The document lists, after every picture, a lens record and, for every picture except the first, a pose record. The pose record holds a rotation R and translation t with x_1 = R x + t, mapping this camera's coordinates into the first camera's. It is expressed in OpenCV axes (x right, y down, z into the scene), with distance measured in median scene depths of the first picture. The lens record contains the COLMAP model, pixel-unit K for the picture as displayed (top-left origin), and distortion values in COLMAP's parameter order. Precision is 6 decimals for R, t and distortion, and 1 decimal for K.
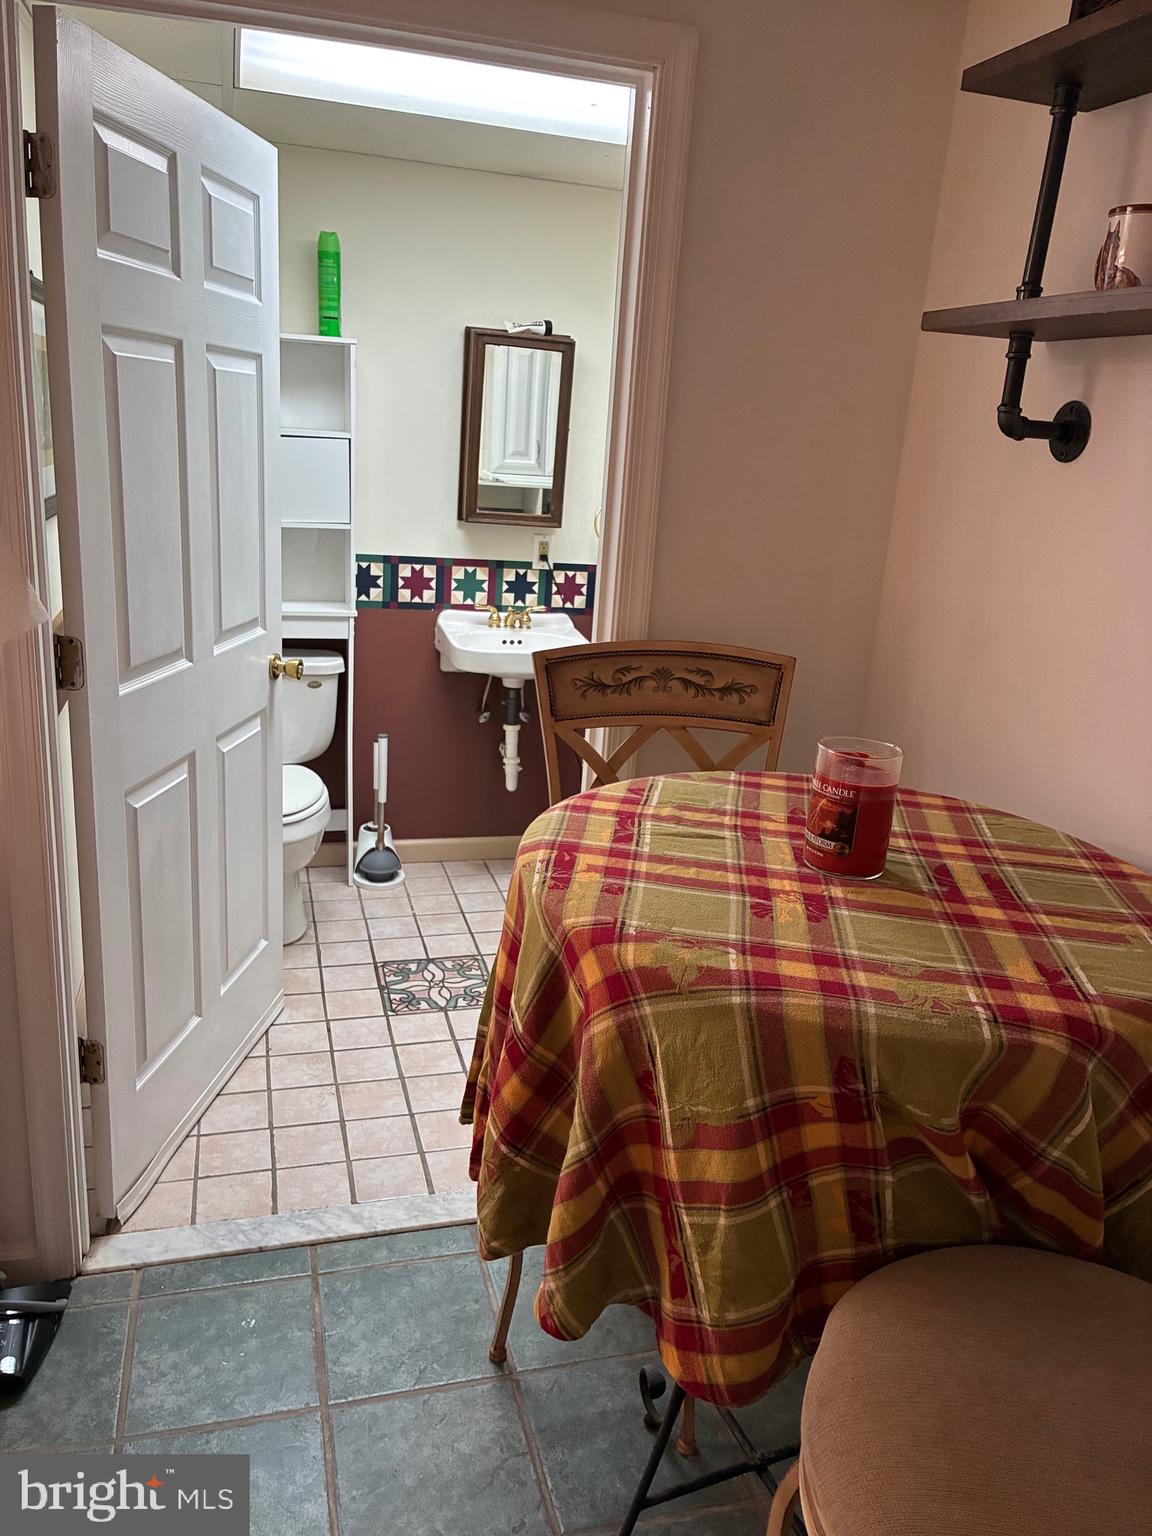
lens RADIAL K [[1162.1, 0, 568.4], [0, 1162.1, 777.9], [0, 0, 1]] dist [0.032493, -0.049384]
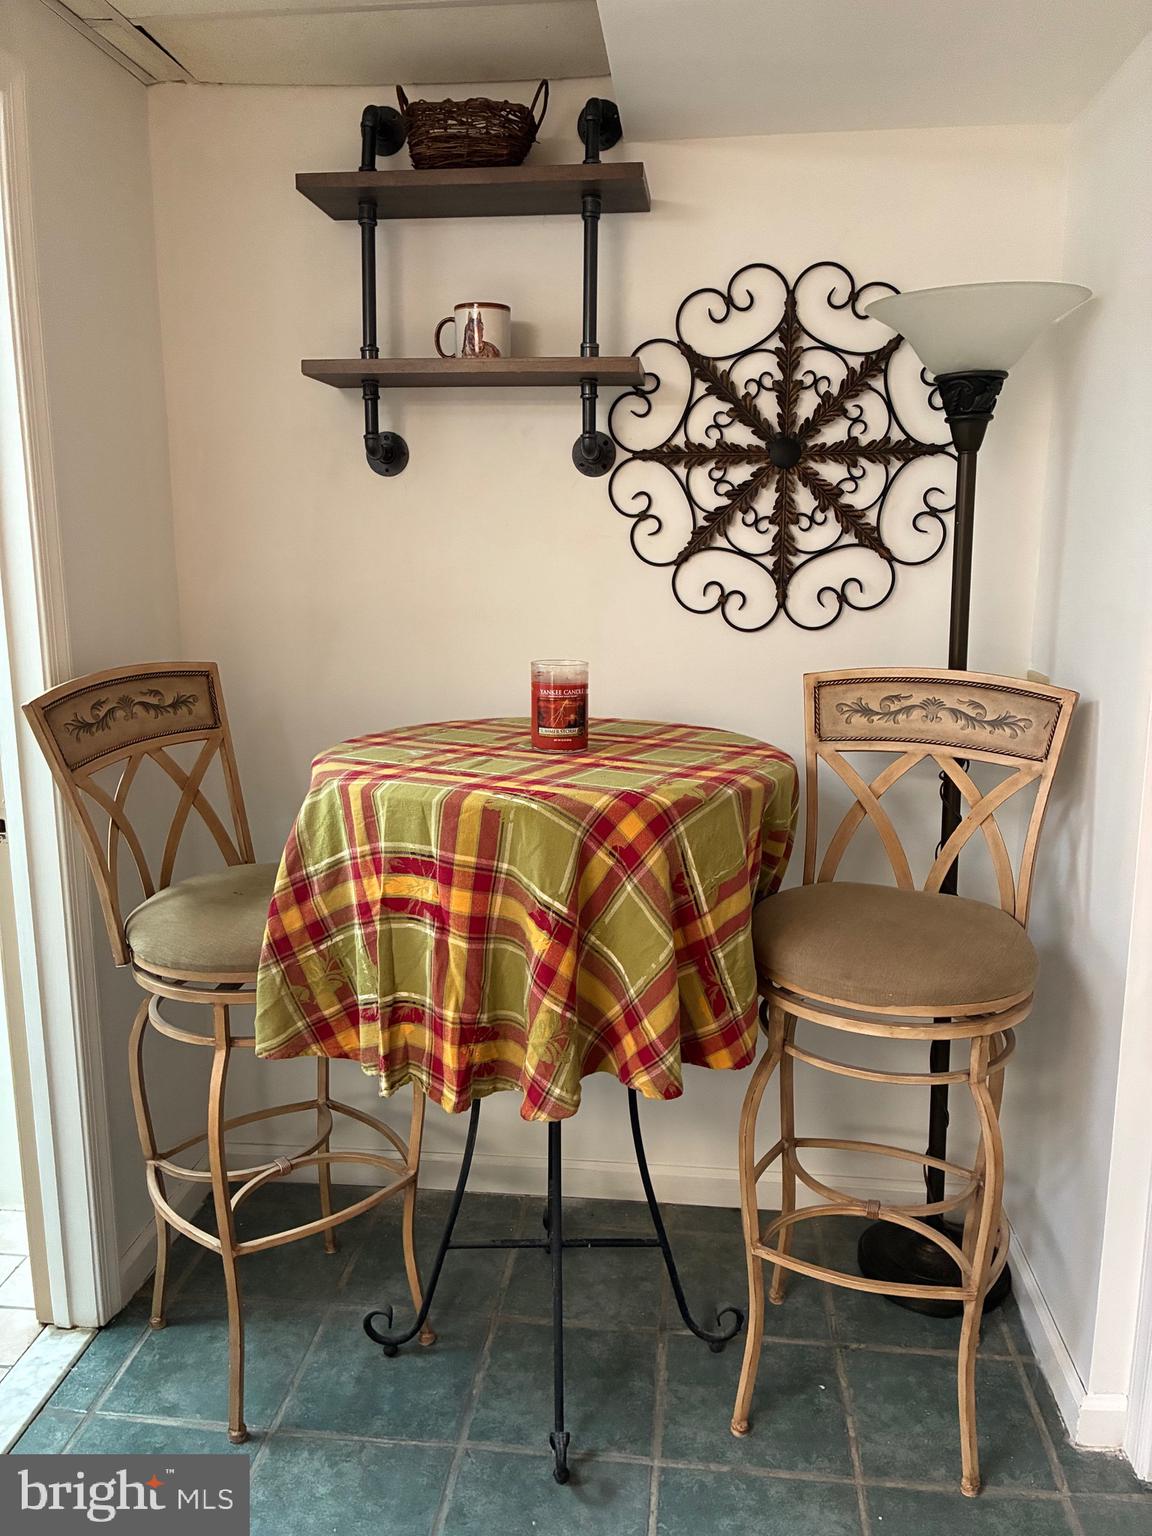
lens RADIAL K [[1162.1, 0, 572.0], [0, 1162.1, 767.4], [0, 0, 1]] dist [0.032493, -0.049384]
pose [[0.376036, -0.244588, 0.893741, -0.674841], [0.291891, 0.946695, 0.136268, -0.060727], [-0.879430, 0.209633, 0.427384, 0.253361]]
